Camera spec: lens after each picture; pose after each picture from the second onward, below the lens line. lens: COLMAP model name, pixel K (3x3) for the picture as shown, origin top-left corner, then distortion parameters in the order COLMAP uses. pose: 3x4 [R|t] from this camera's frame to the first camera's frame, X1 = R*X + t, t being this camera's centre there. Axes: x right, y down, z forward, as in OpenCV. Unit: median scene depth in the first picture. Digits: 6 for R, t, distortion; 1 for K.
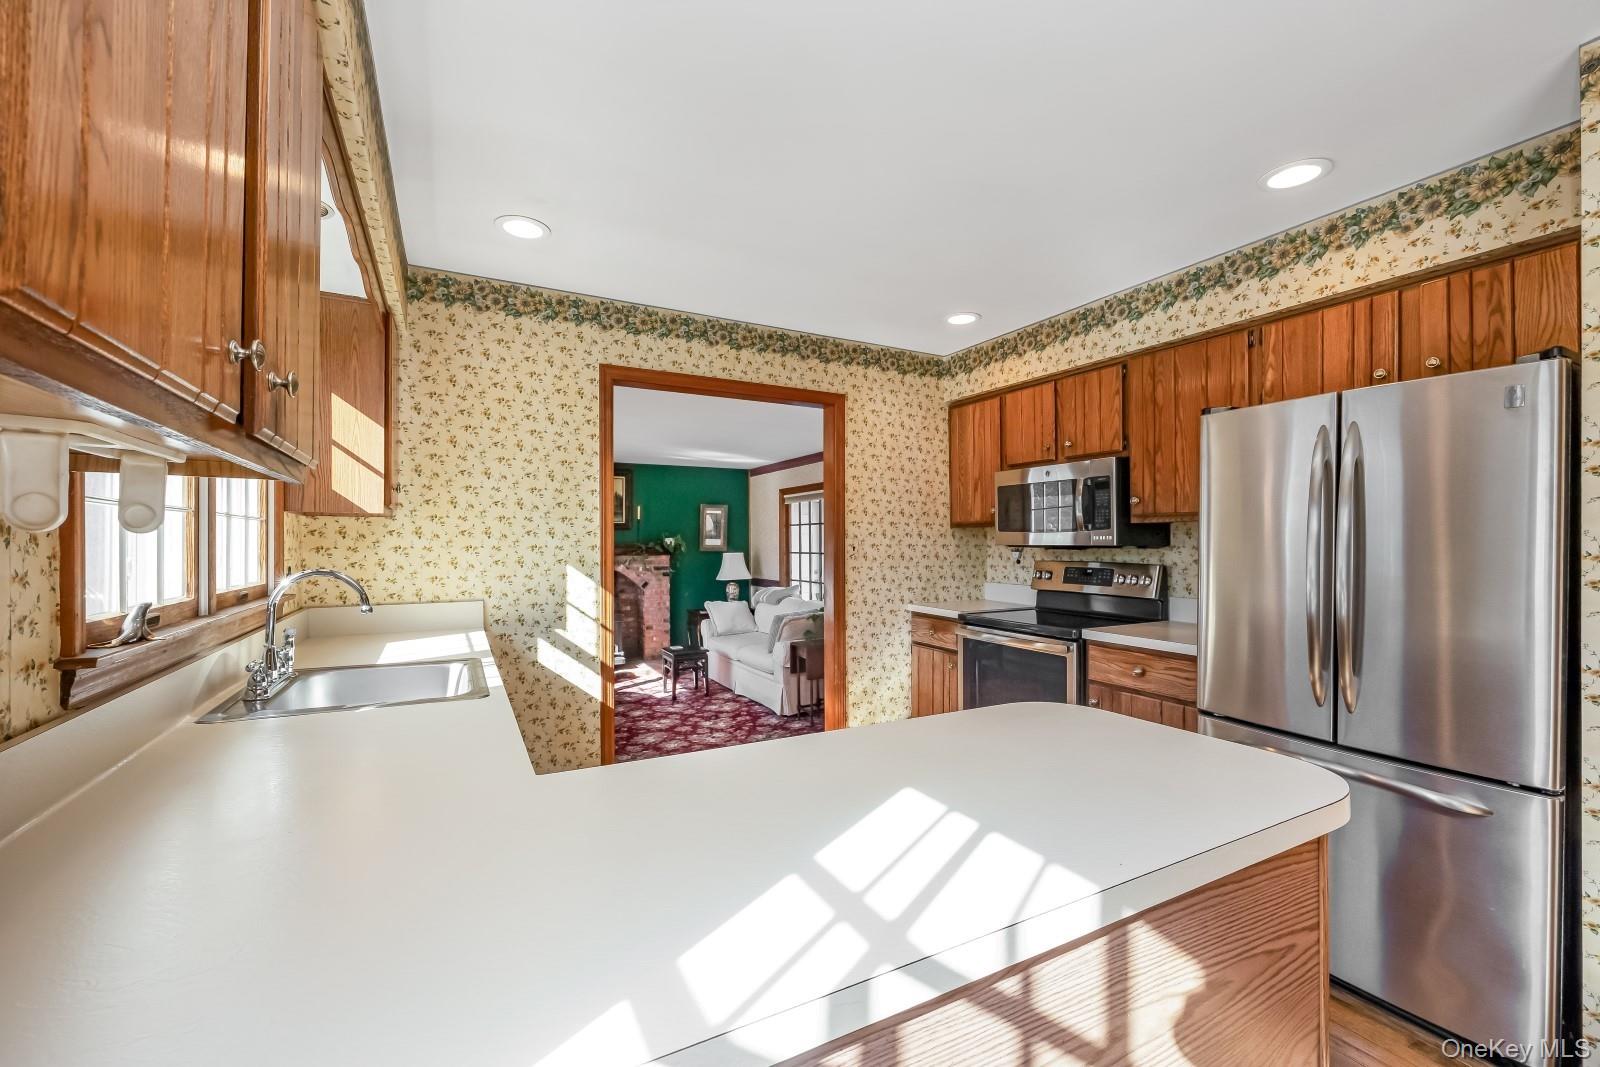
lens RADIAL K [[646.4, 0, 792.9], [0, 646.4, 542.2], [0, 0, 1]] dist [-0.005135, 0.000245]
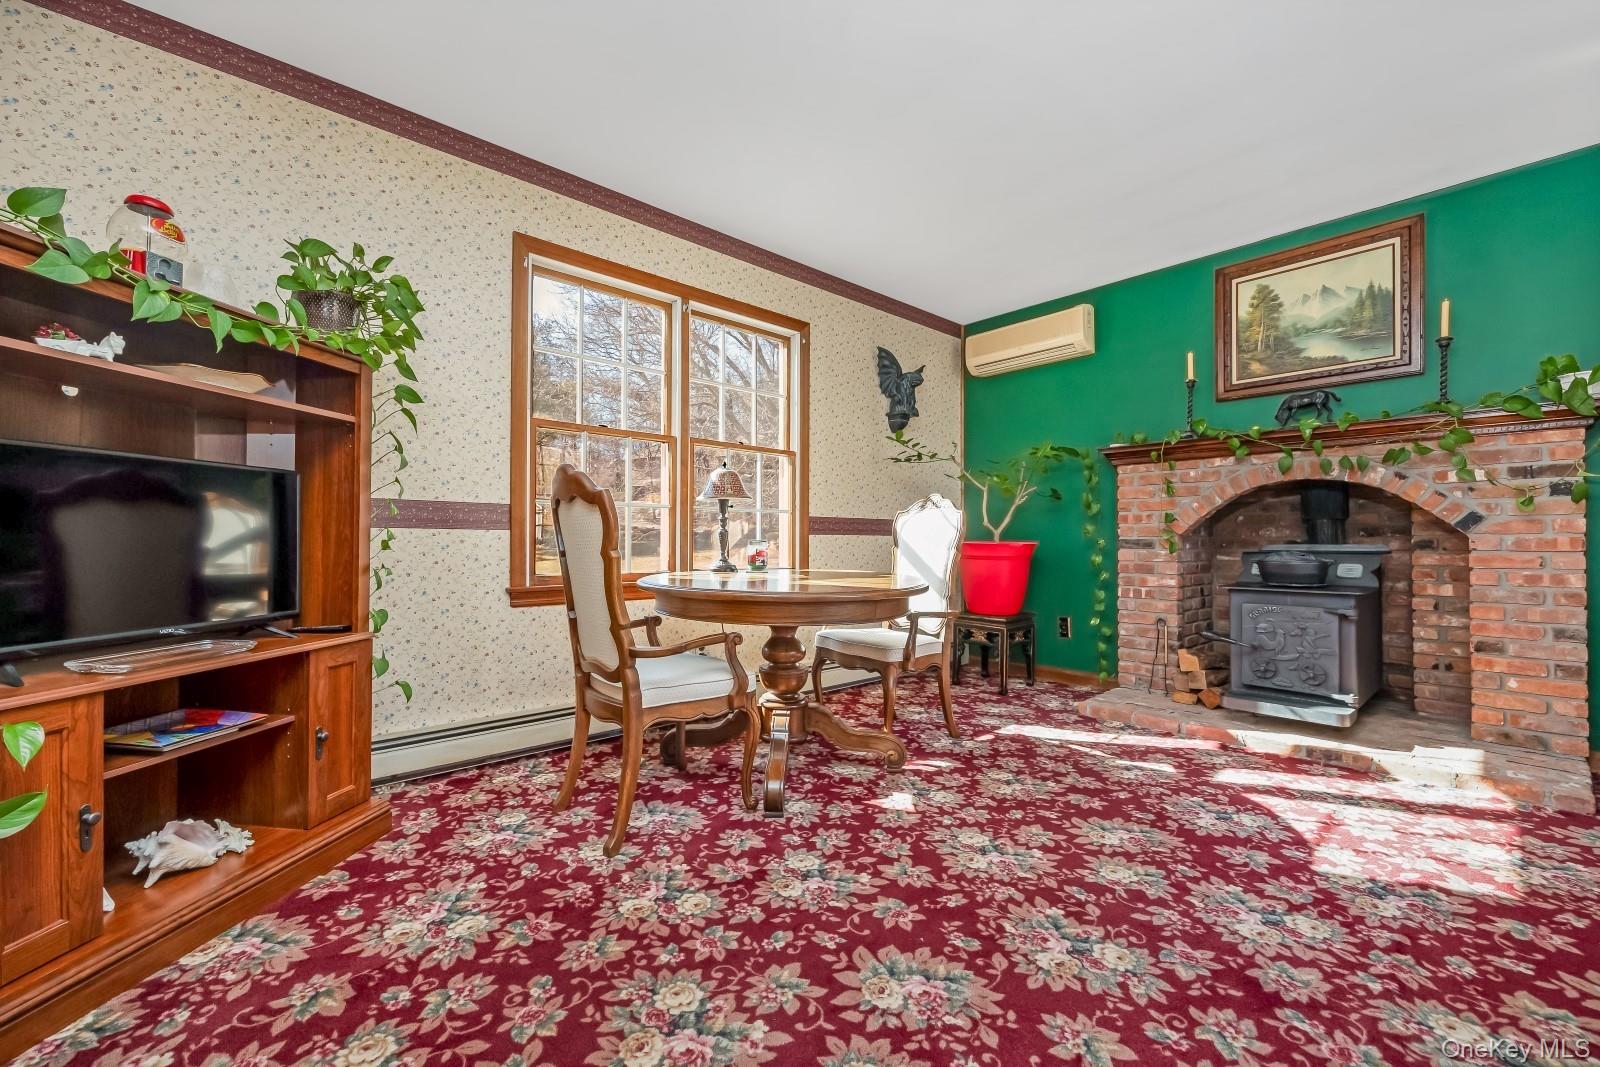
lens RADIAL K [[646.4, 0, 802.7], [0, 646.4, 536.5], [0, 0, 1]] dist [-0.005135, 0.000245]
pose [[0.246977, -0.007829, -0.968990, 0.024921], [-0.001417, 0.999963, -0.008441, 0.121580], [0.969020, 0.003458, 0.246957, 0.892254]]
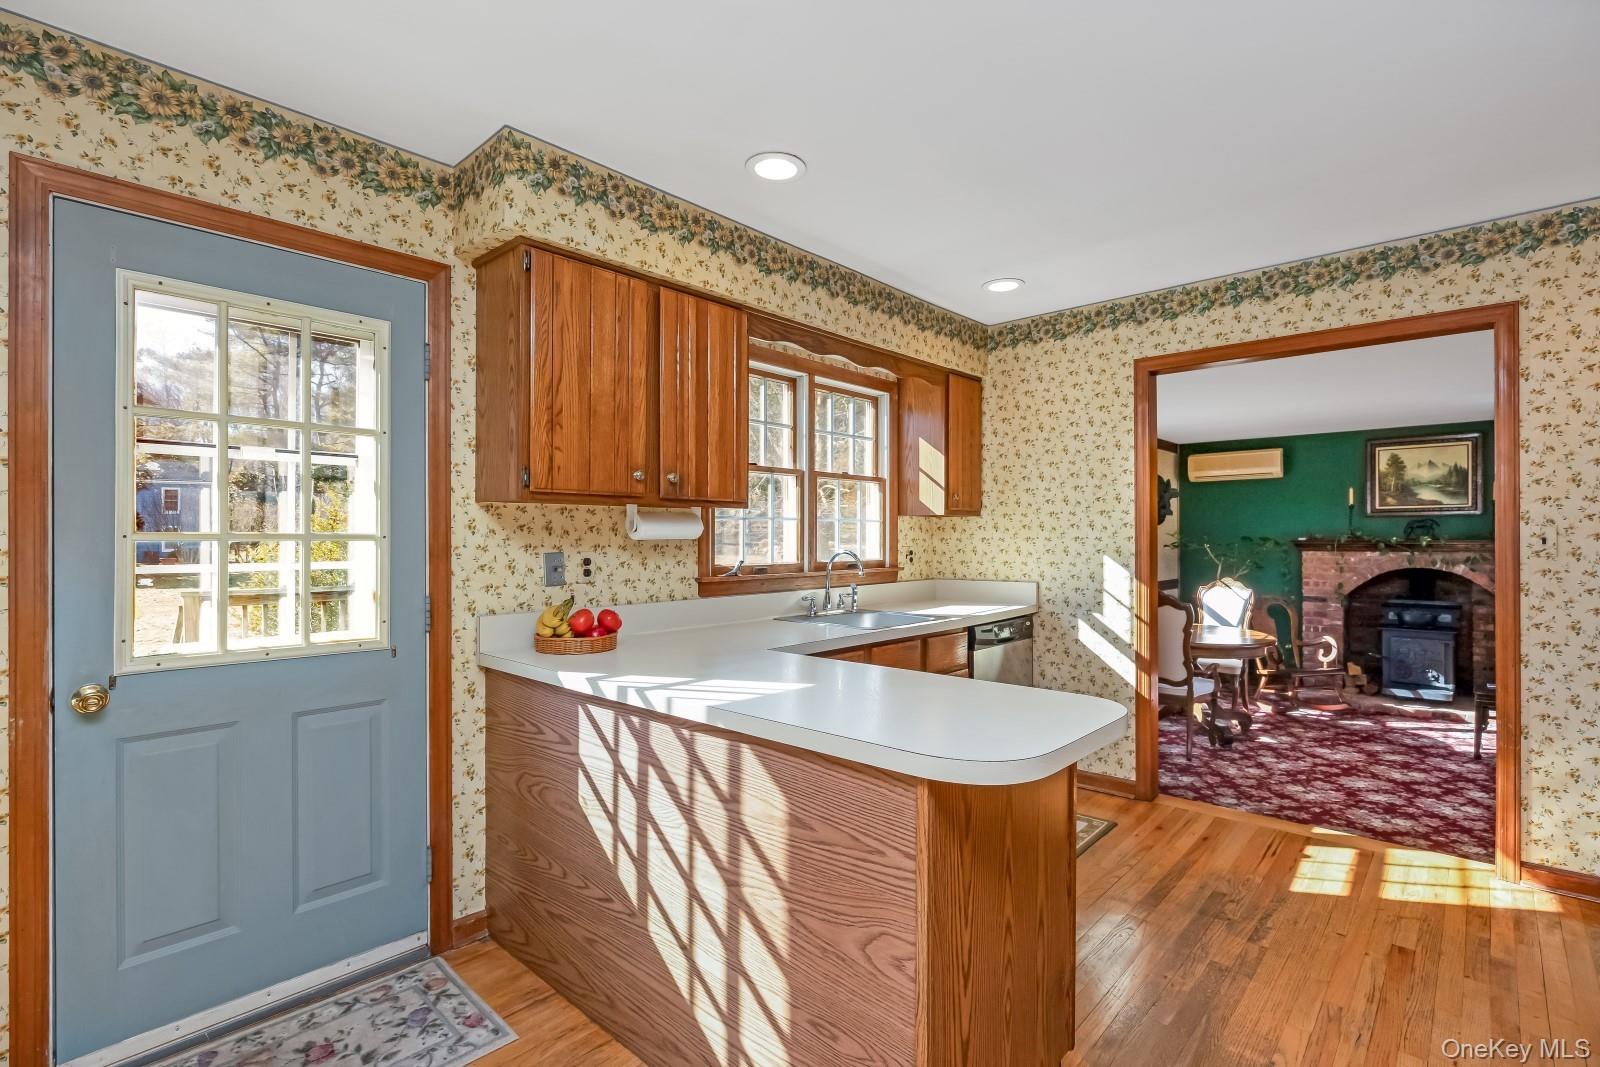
lens RADIAL K [[746.3, 0, 798.1], [0, 746.3, 540.5], [0, 0, 1]] dist [-0.011789, -0.000715]
pose [[0.339176, 0.002446, -0.940720, 0.388574], [0.005657, 0.999973, 0.004640, 0.001619], [0.940706, -0.006895, 0.339153, 0.057276]]
